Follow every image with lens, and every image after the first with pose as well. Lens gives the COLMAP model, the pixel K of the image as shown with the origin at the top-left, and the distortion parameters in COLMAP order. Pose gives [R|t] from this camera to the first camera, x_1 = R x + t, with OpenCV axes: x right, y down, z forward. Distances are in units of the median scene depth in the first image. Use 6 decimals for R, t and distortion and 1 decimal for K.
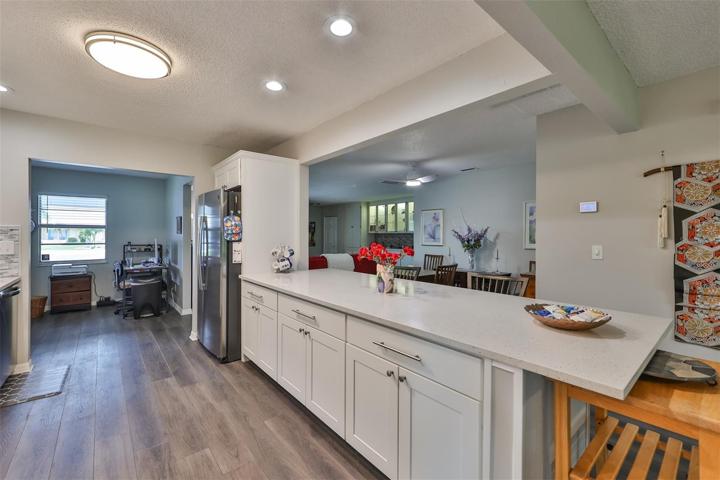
lens RADIAL K [[306.7, 0, 354.7], [0, 306.7, 236.2], [0, 0, 1]] dist [0.004018, -0.000976]
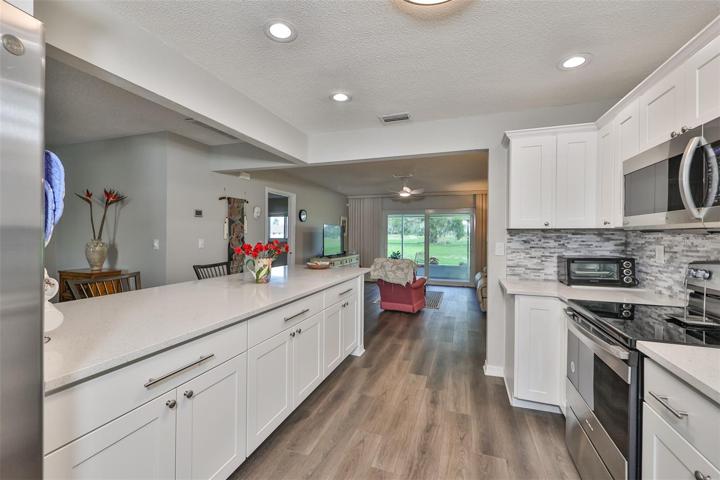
lens RADIAL K [[306.7, 0, 356.8], [0, 306.7, 237.1], [0, 0, 1]] dist [0.004018, -0.000976]
pose [[-0.518466, -0.013956, 0.854984, -1.100713], [-0.005840, 0.999901, 0.012780, -0.003570], [-0.855078, 0.001632, -0.518496, 1.354943]]
